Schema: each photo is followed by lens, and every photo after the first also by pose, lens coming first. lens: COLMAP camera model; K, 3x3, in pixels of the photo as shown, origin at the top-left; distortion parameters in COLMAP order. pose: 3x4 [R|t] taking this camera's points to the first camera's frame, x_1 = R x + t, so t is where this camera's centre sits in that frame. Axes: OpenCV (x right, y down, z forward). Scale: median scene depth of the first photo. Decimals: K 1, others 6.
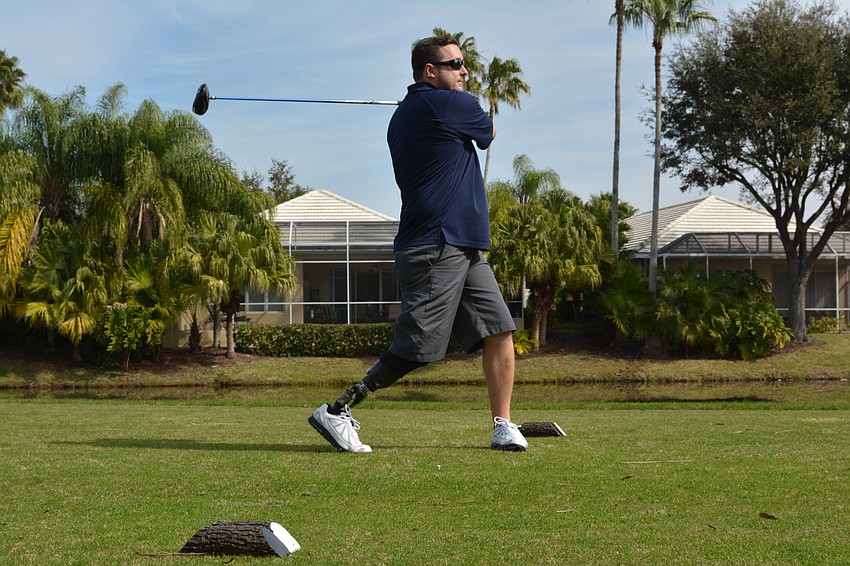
lens RADIAL K [[1667.6, 0, 429.5], [0, 1667.6, 279.6], [0, 0, 1]] dist [0.012138, 0.000000]
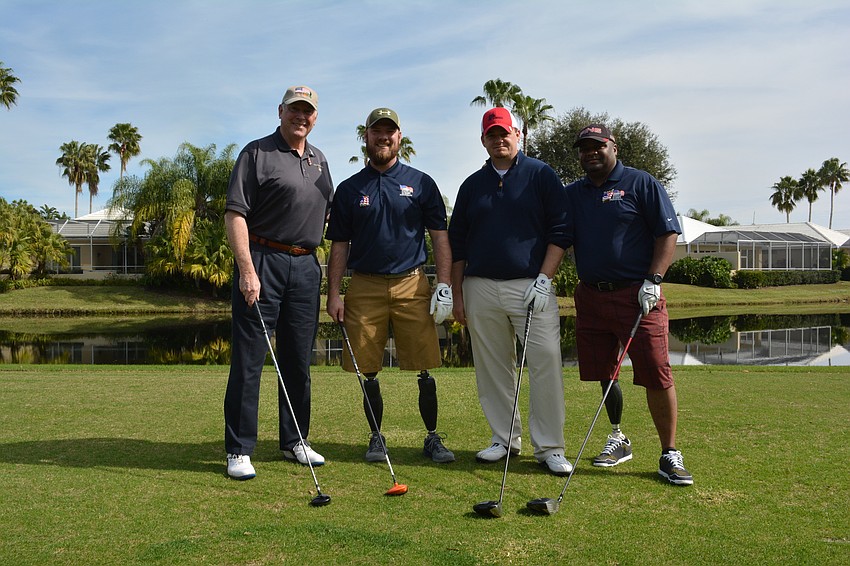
lens RADIAL K [[833.4, 0, 429.2], [0, 833.4, 278.4], [0, 0, 1]] dist [-0.088663, 0.000000]
pose [[0.982853, 0.004642, 0.184333, -0.149136], [-0.011381, 0.999304, 0.035517, -0.005801], [-0.184040, -0.037005, 0.982222, 0.080182]]
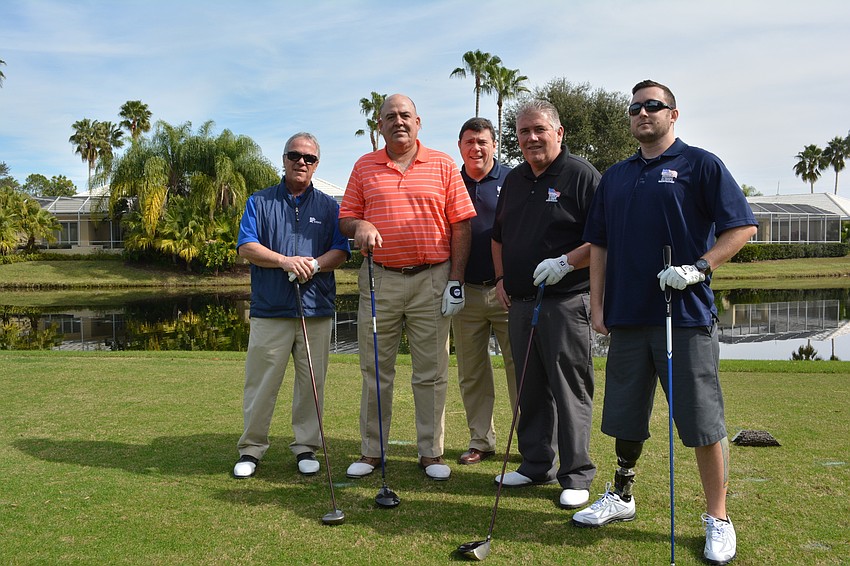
lens RADIAL K [[833.4, 0, 430.3], [0, 833.4, 280.5], [0, 0, 1]] dist [-0.088663, 0.000000]
pose [[0.994923, -0.000645, 0.100637, -0.037159], [-0.006912, 0.997180, 0.074722, -0.011278], [-0.100401, -0.075038, 0.992113, 0.062172]]
